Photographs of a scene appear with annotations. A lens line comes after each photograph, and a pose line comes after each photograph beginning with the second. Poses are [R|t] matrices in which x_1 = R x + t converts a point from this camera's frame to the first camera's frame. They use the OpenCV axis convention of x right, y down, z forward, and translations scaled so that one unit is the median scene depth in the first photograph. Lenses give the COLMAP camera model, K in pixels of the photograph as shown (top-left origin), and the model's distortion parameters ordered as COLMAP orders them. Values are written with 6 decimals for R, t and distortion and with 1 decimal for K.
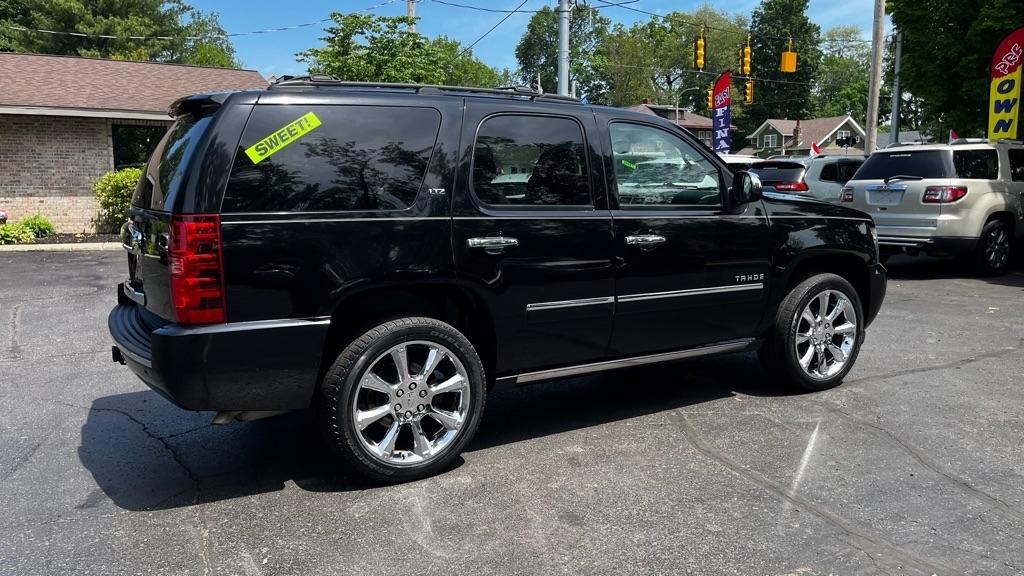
lens RADIAL K [[765.7, 0, 512.7], [0, 765.7, 286.9], [0, 0, 1]] dist [0.061932, -0.074179]
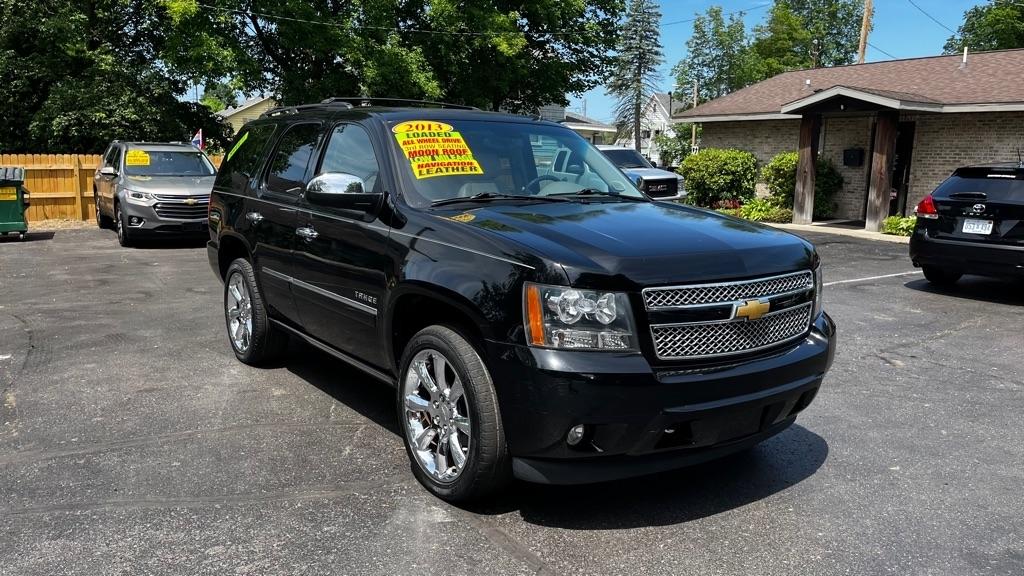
lens RADIAL K [[765.7, 0, 505.4], [0, 765.7, 293.7], [0, 0, 1]] dist [0.061932, -0.074179]
pose [[0.093885, 0.170861, -0.980812, 0.341054], [-0.158352, 0.975185, 0.154723, -0.050819], [0.982909, 0.140787, 0.118611, 0.310306]]
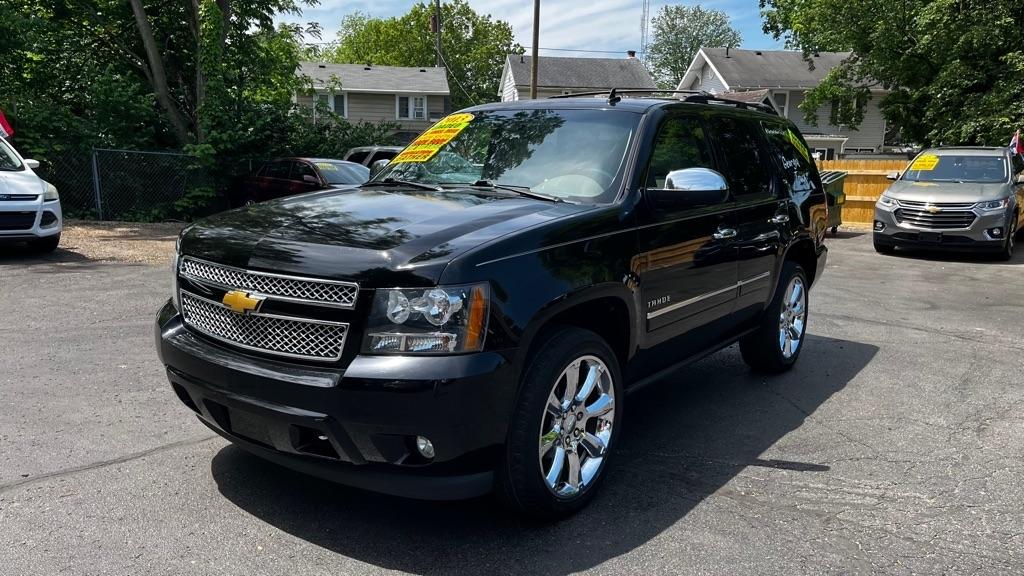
lens RADIAL K [[765.7, 0, 517.7], [0, 765.7, 291.4], [0, 0, 1]] dist [0.061932, -0.074179]
pose [[-0.911358, 0.056036, -0.407783, 0.169892], [-0.077359, 0.949719, 0.303397, -0.088439], [0.404280, 0.308048, -0.861199, 0.576373]]
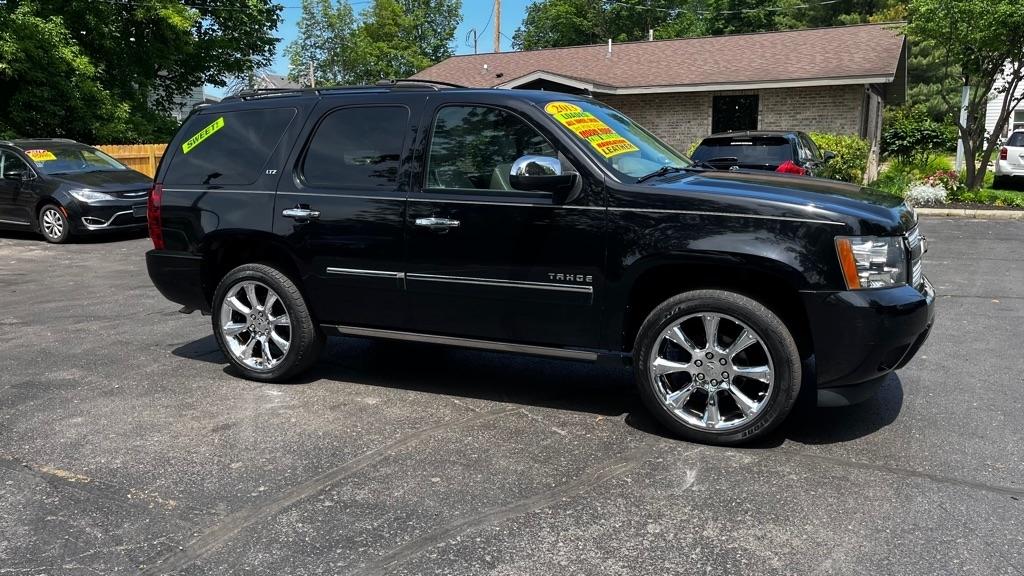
lens RADIAL K [[765.7, 0, 508.9], [0, 765.7, 287.1], [0, 0, 1]] dist [0.061932, -0.074179]
pose [[0.560299, 0.142322, -0.815971, 0.287038], [-0.099106, 0.989569, 0.104549, -0.024869], [0.822340, 0.022289, 0.568560, 0.134454]]
